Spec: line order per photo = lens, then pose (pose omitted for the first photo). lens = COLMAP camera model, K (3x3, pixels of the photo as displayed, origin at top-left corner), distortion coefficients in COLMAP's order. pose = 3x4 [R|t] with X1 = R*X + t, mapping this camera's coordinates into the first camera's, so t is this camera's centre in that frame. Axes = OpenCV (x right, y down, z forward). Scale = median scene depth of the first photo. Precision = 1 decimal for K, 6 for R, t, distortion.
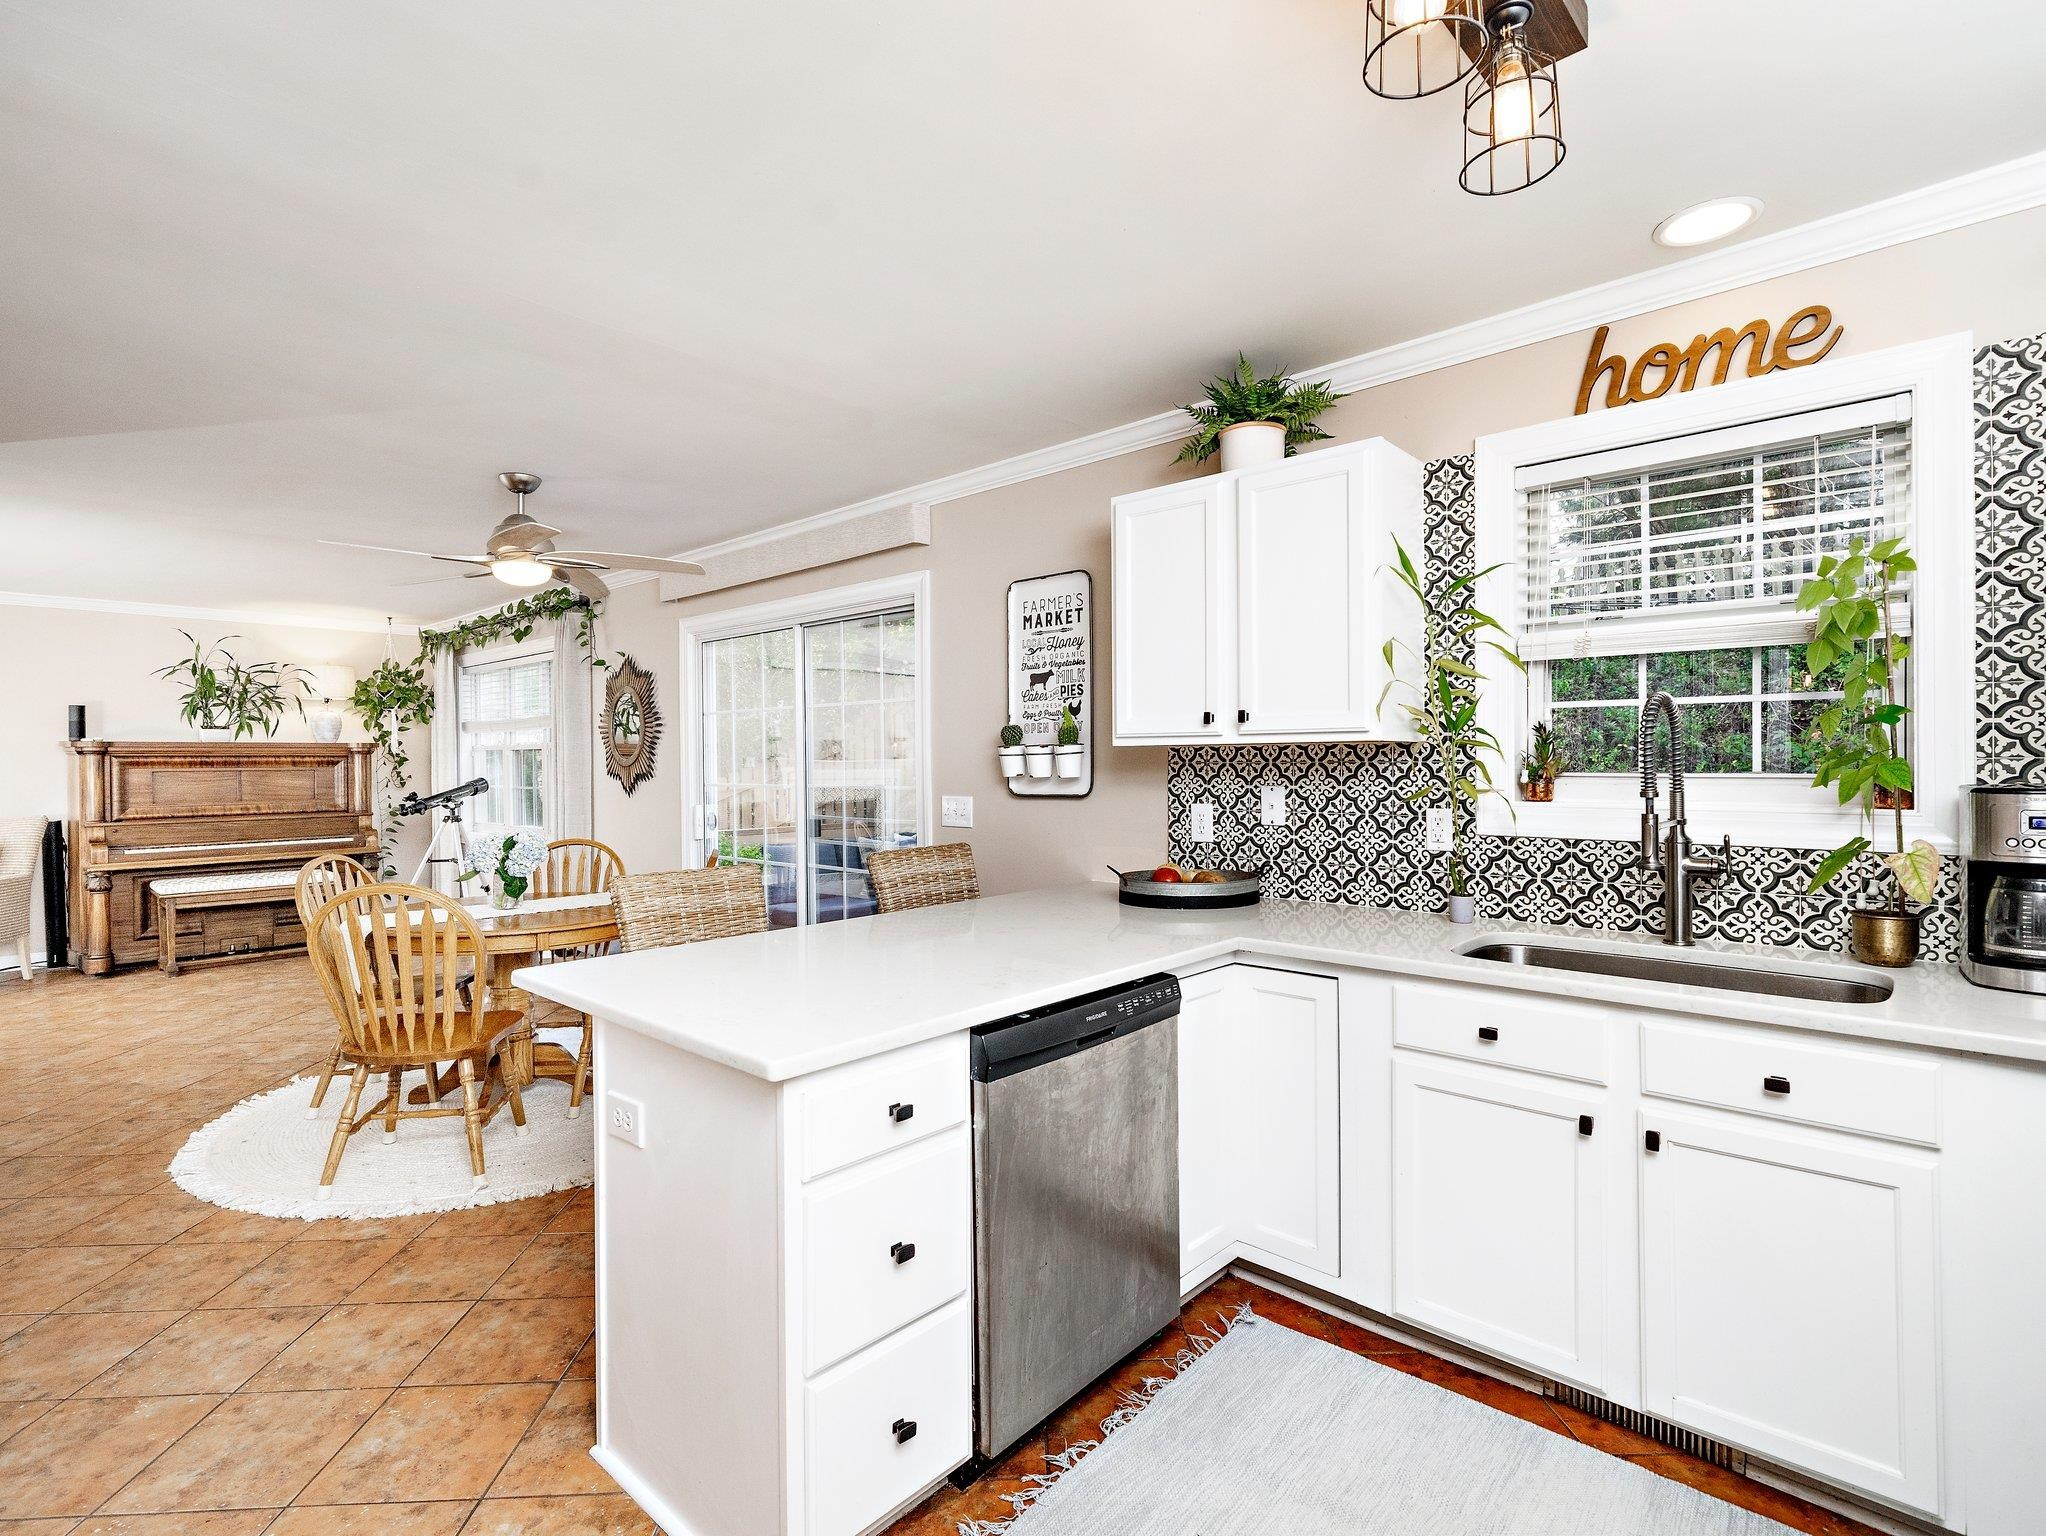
lens RADIAL K [[983.5, 0, 1027.2], [0, 983.5, 768.3], [0, 0, 1]] dist [-0.001218, 0.000549]
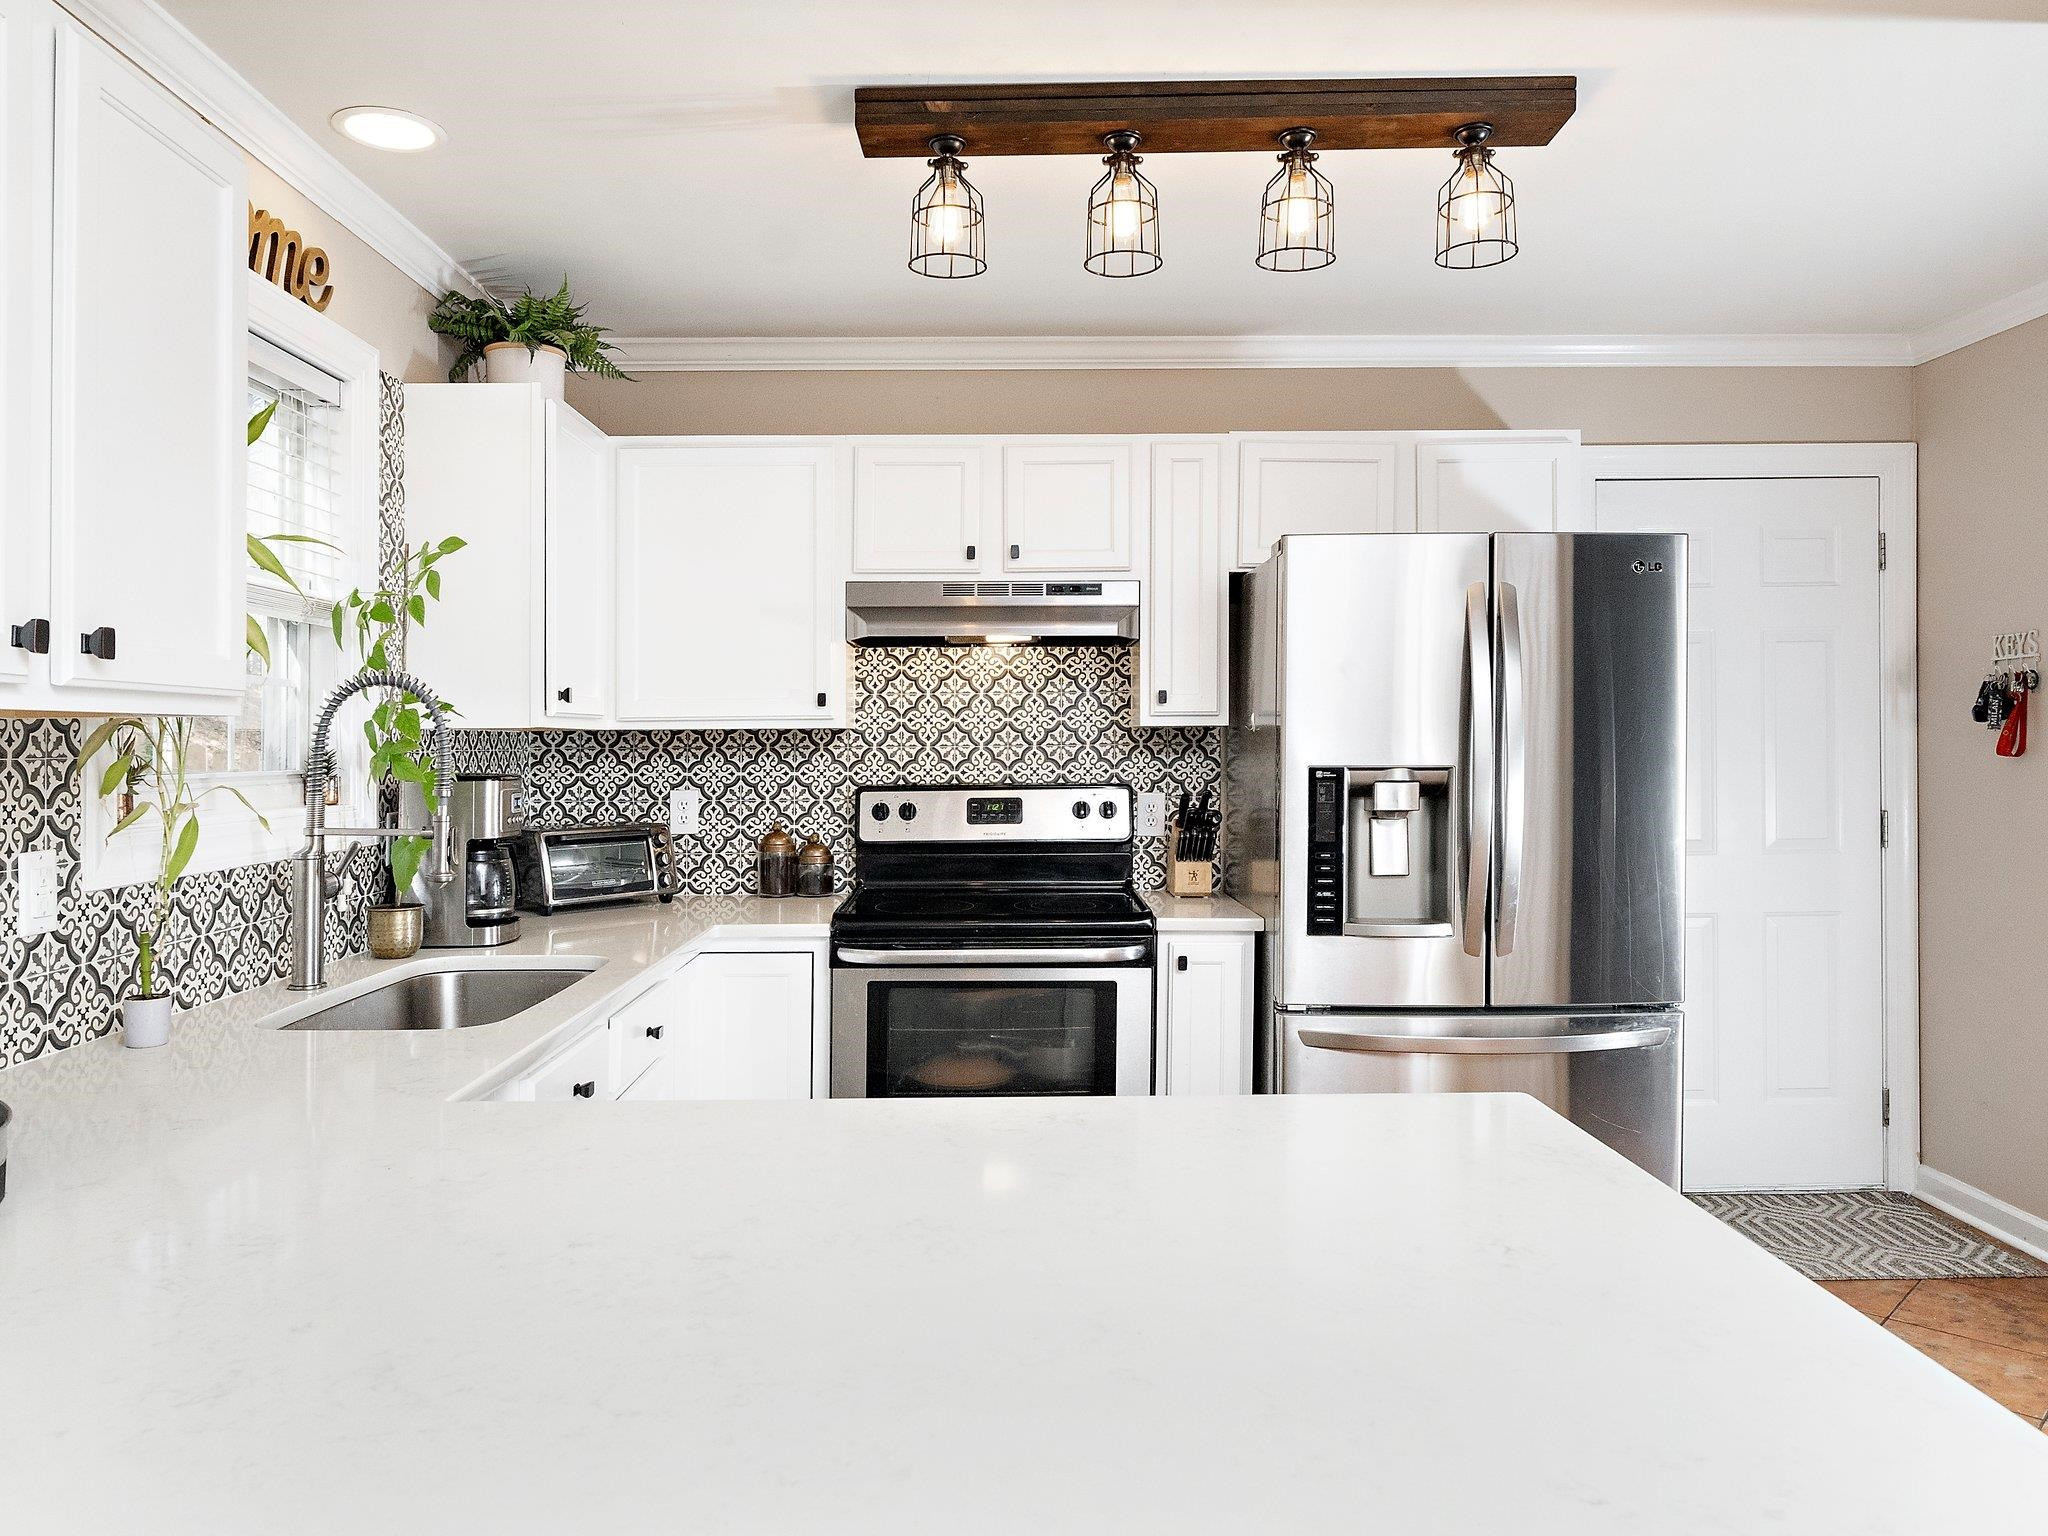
lens RADIAL K [[1430.2, 0, 1016.1], [0, 1430.2, 729.1], [0, 0, 1]] dist [0.021150, -0.003968]
pose [[-0.683626, 0.020530, 0.729544, -0.518126], [0.018913, 0.999767, -0.010412, -0.005260], [-0.729588, 0.006680, -0.683855, 1.265452]]
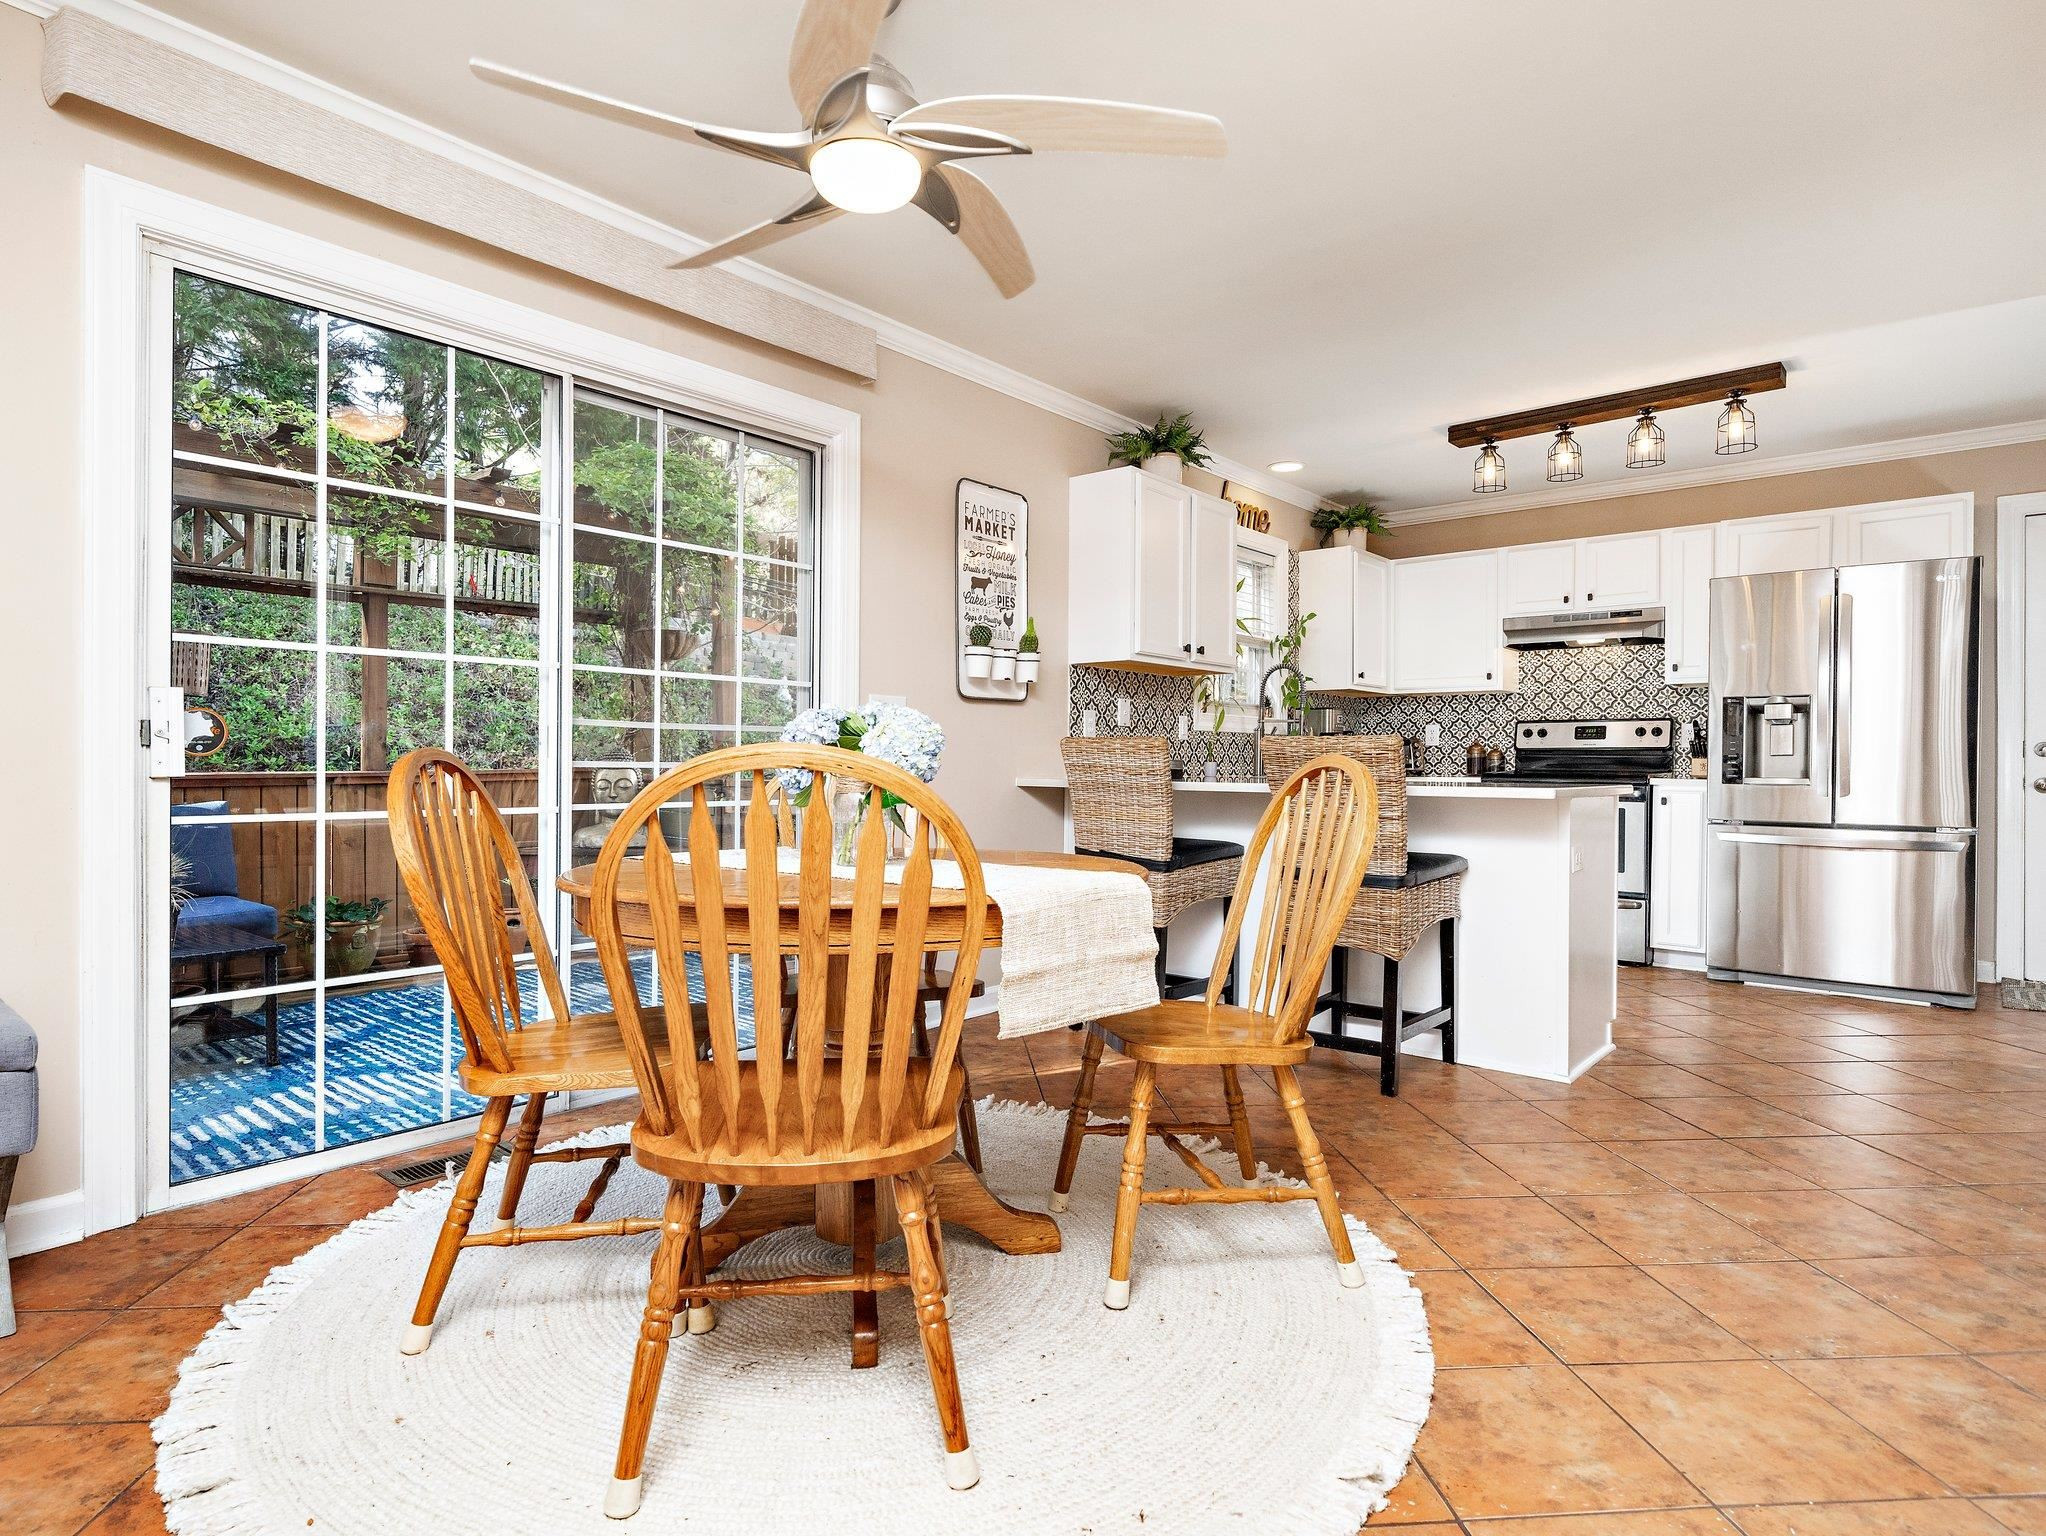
lens RADIAL K [[1132.4, 0, 1019.0], [0, 1132.4, 754.6], [0, 0, 1]] dist [-0.005558, -0.000748]
pose [[-0.035619, 0.016877, 0.999223, -1.729080], [0.001611, 0.999857, -0.016830, 0.157835], [-0.999364, 0.001010, -0.035641, 1.502925]]
